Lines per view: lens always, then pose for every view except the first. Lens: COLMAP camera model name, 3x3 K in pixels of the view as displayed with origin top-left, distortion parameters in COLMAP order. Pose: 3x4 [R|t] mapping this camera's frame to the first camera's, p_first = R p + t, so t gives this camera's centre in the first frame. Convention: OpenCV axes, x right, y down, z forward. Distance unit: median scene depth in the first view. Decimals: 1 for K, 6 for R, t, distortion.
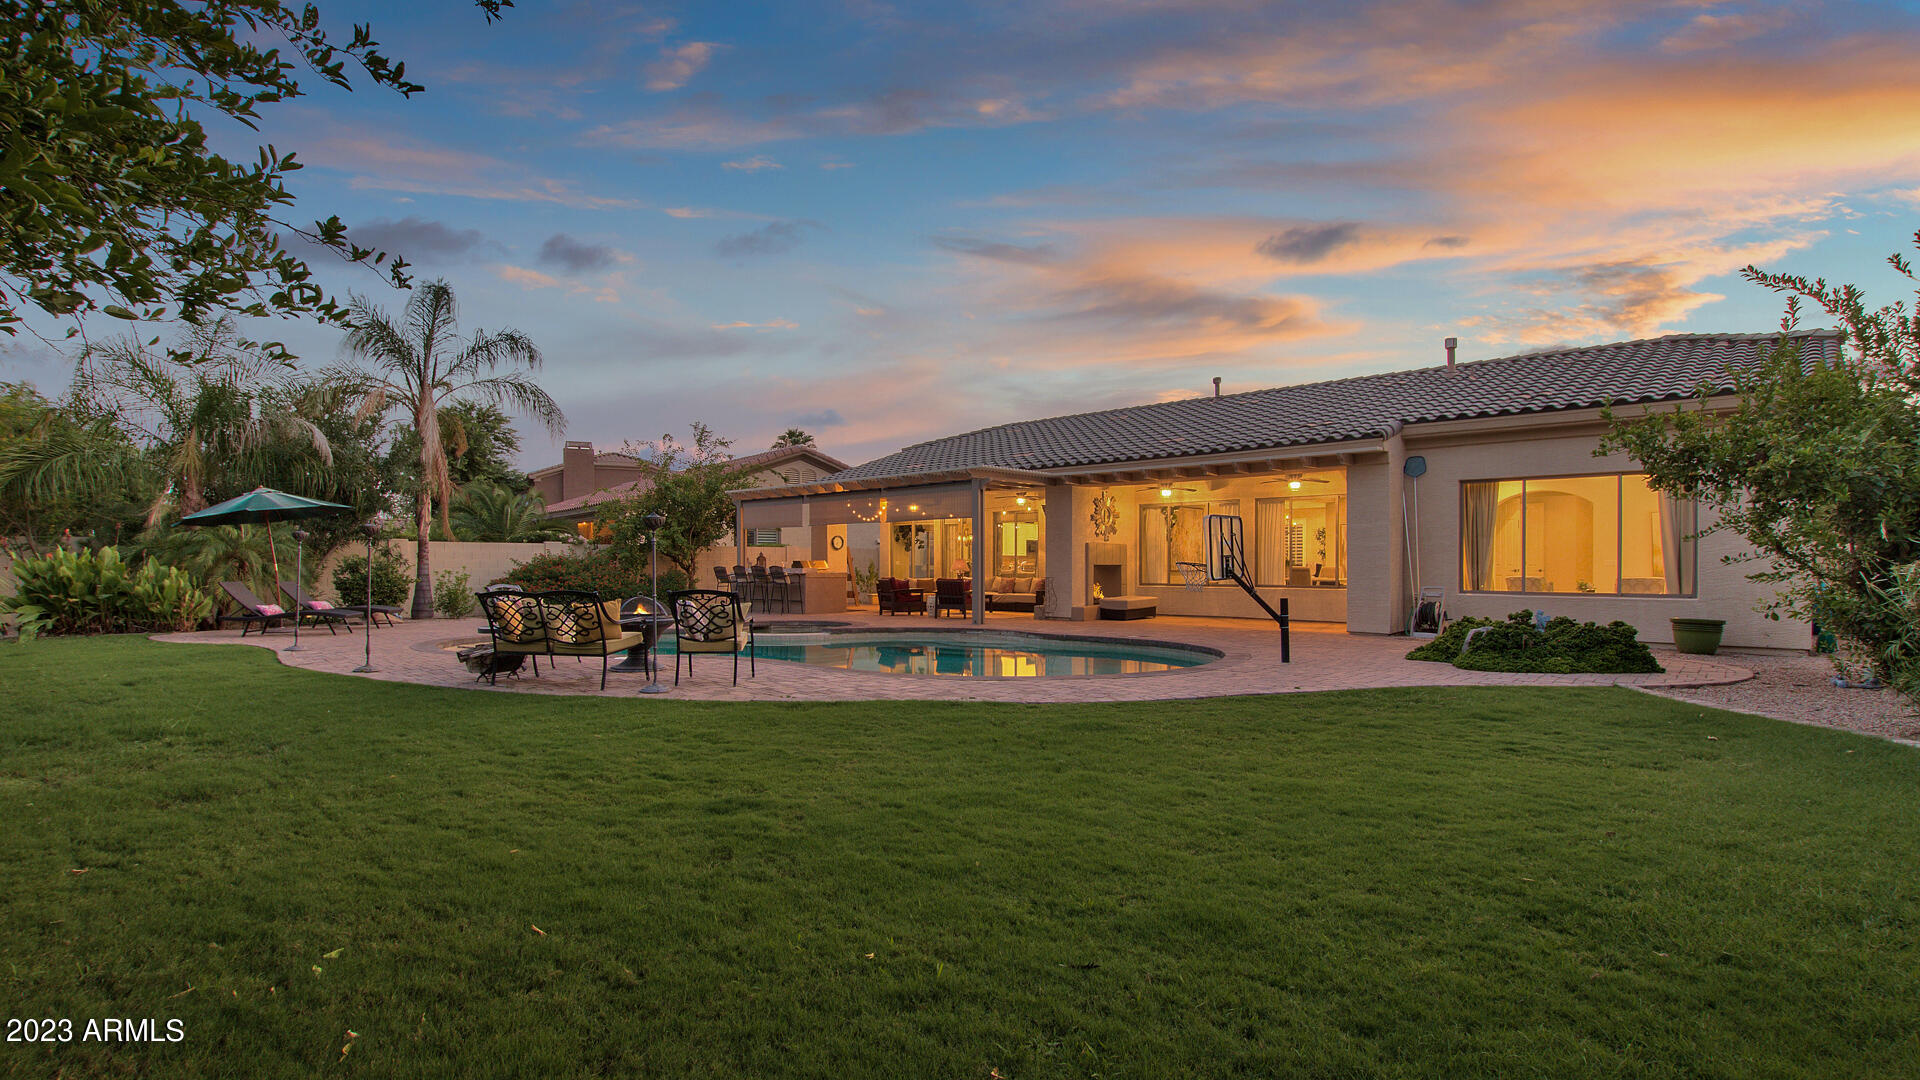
lens RADIAL K [[890.5, 0, 956.1], [0, 890.5, 557.3], [0, 0, 1]] dist [-0.027879, 0.000442]
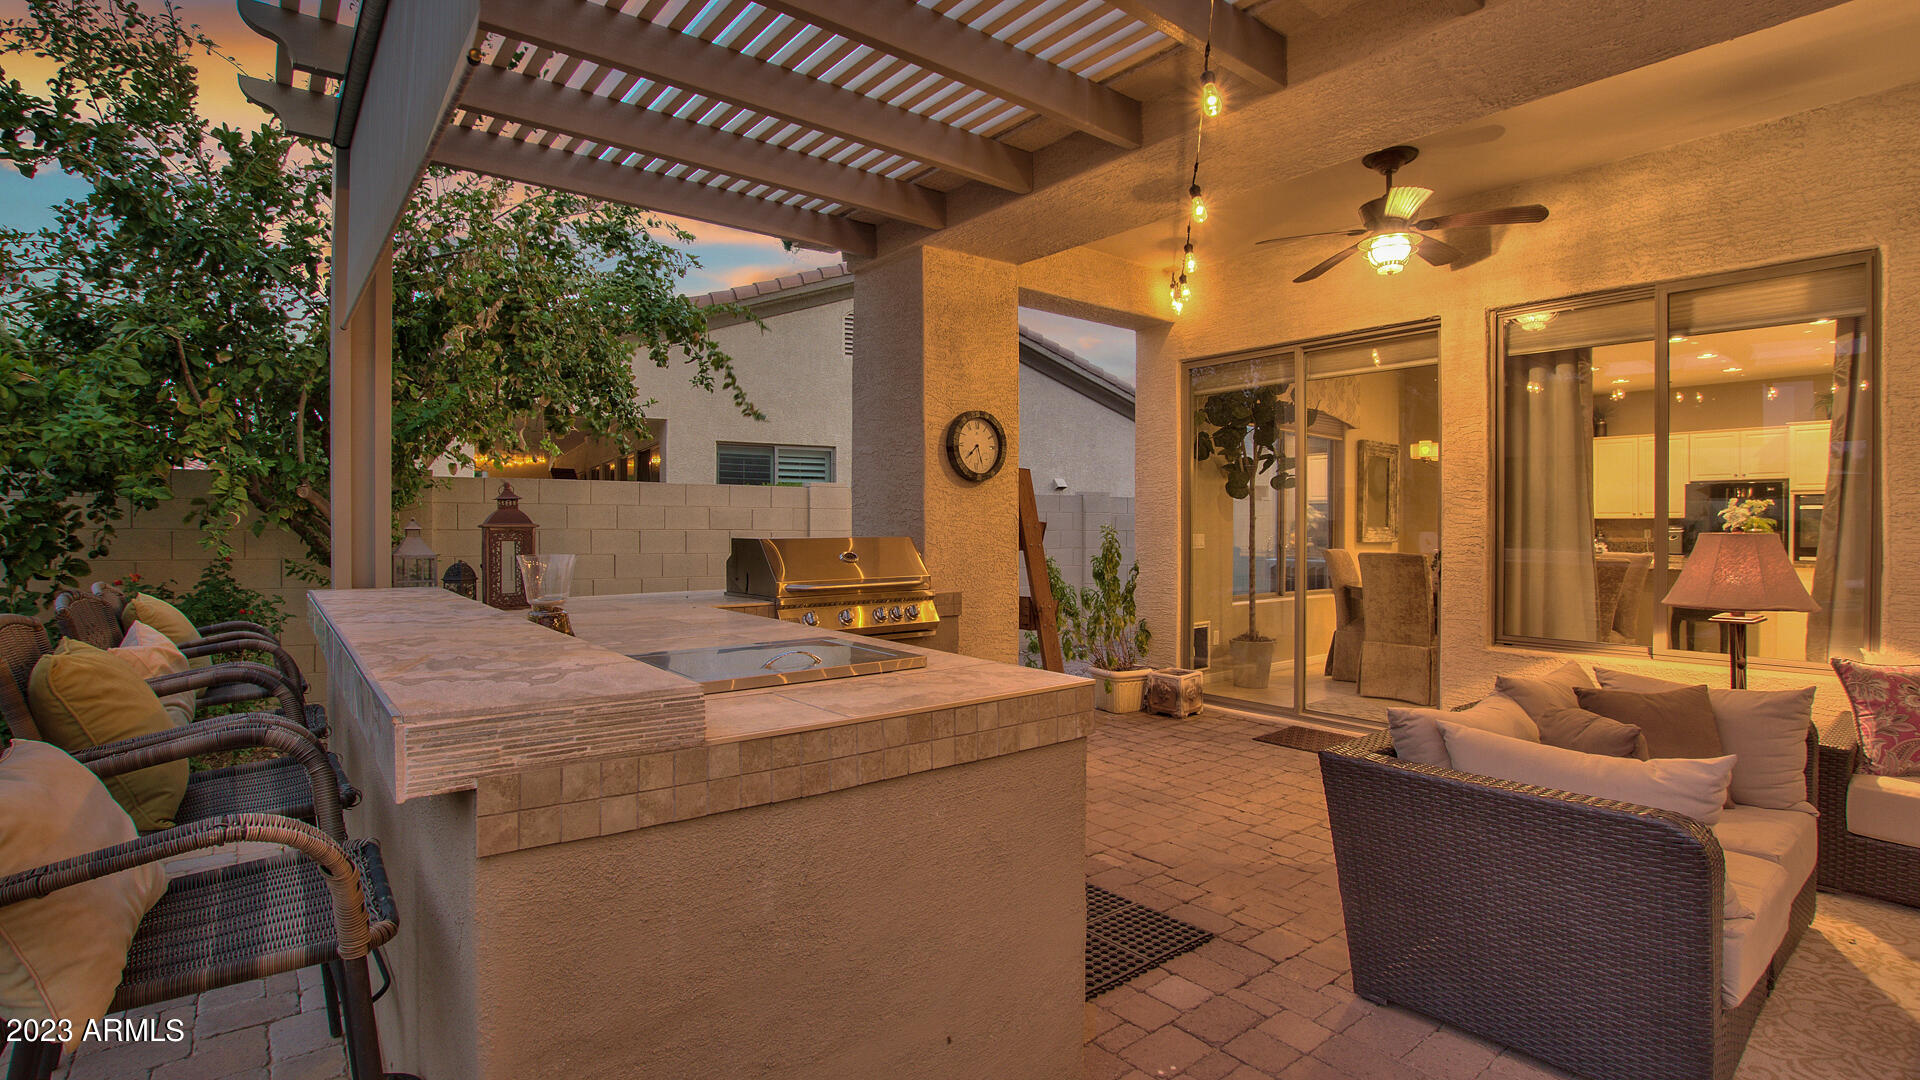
lens RADIAL K [[879.8, 0, 945.7], [0, 879.8, 529.0], [0, 0, 1]] dist [-0.029750, -0.000023]
pose [[0.988790, 0.003030, -0.149282, -0.132874], [-0.001229, 0.999925, 0.012160, -0.000544], [0.149308, -0.011840, 0.988720, 0.969256]]
